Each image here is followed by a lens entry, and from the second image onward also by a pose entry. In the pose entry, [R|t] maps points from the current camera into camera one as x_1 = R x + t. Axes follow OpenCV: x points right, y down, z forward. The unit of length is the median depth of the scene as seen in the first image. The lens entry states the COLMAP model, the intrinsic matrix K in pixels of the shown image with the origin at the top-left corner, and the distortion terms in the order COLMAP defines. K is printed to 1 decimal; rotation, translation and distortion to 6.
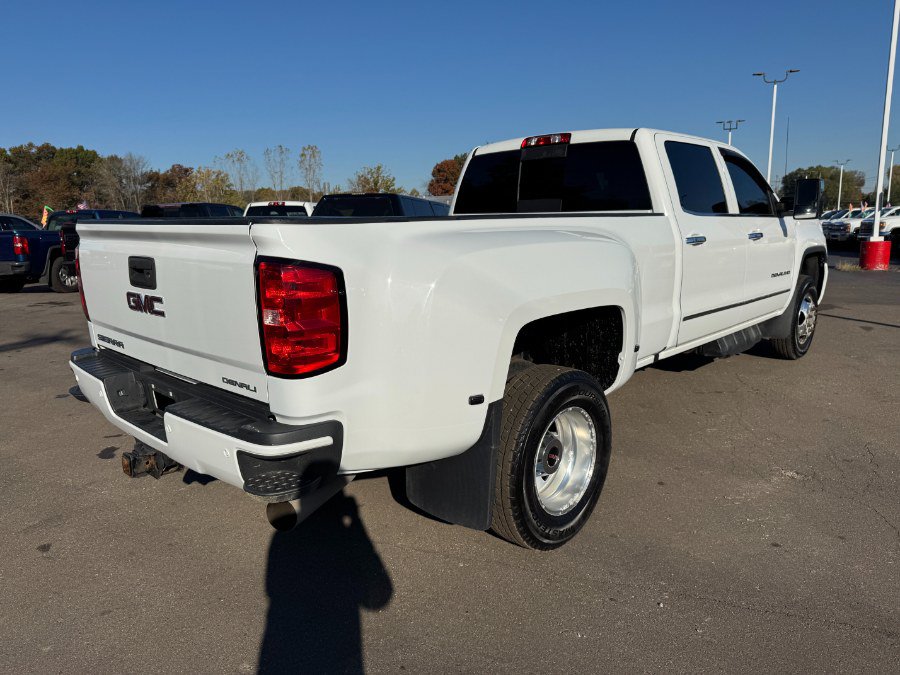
lens RADIAL K [[634.9, 0, 446.1], [0, 634.9, 337.5], [0, 0, 1]] dist [0.003165, -0.003841]
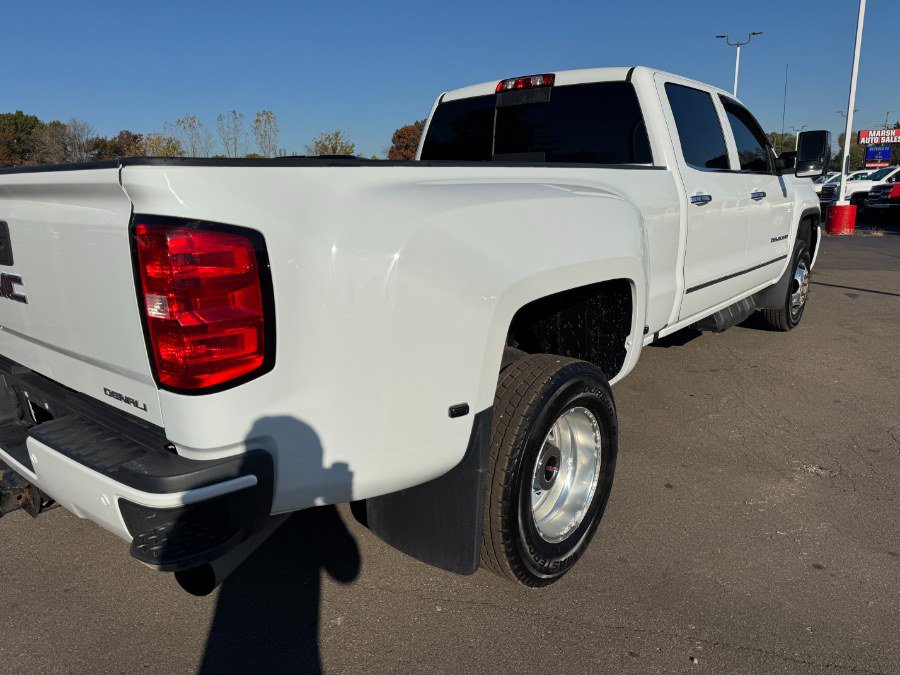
lens RADIAL K [[634.9, 0, 445.2], [0, 634.9, 337.9], [0, 0, 1]] dist [0.003165, -0.003841]
pose [[0.998299, -0.018055, 0.055443, -0.004233], [0.015336, 0.998677, 0.049077, -0.013078], [-0.056255, -0.048143, 0.997255, 0.152542]]
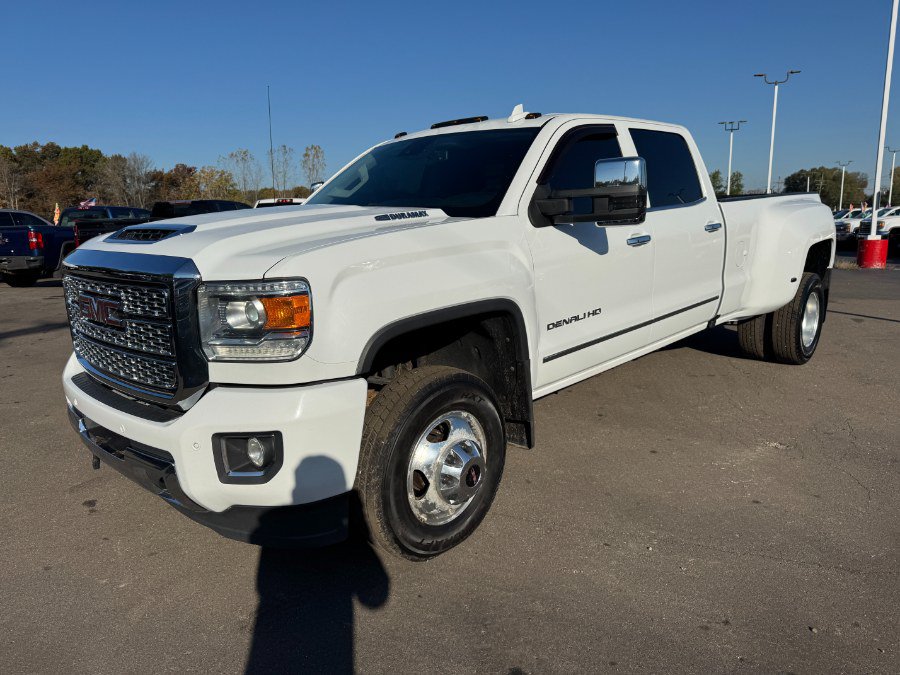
lens RADIAL K [[634.9, 0, 445.6], [0, 634.9, 333.7], [0, 0, 1]] dist [0.003165, -0.003841]
pose [[0.999985, 0.003748, -0.003871, -0.010864], [-0.003772, 0.999974, -0.006148, 0.031432], [0.003848, 0.006162, 0.999974, -0.072330]]
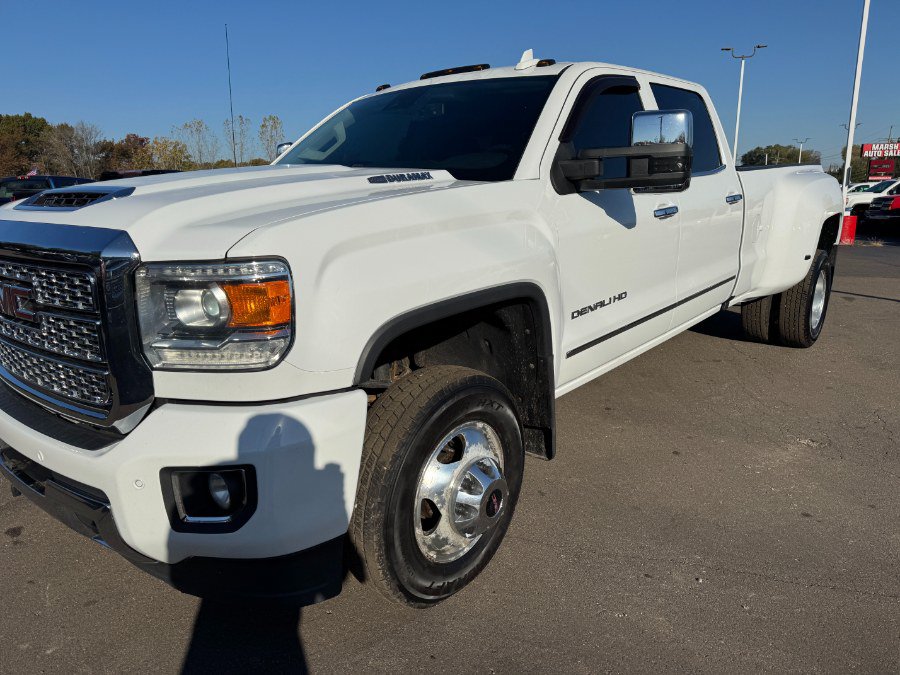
lens RADIAL K [[634.9, 0, 444.4], [0, 634.9, 336.6], [0, 0, 1]] dist [0.003165, -0.003841]
pose [[0.998638, -0.002610, 0.052100, -0.051949], [0.000719, 0.999341, 0.036288, 0.016630], [-0.052160, -0.036202, 0.997982, 0.059512]]
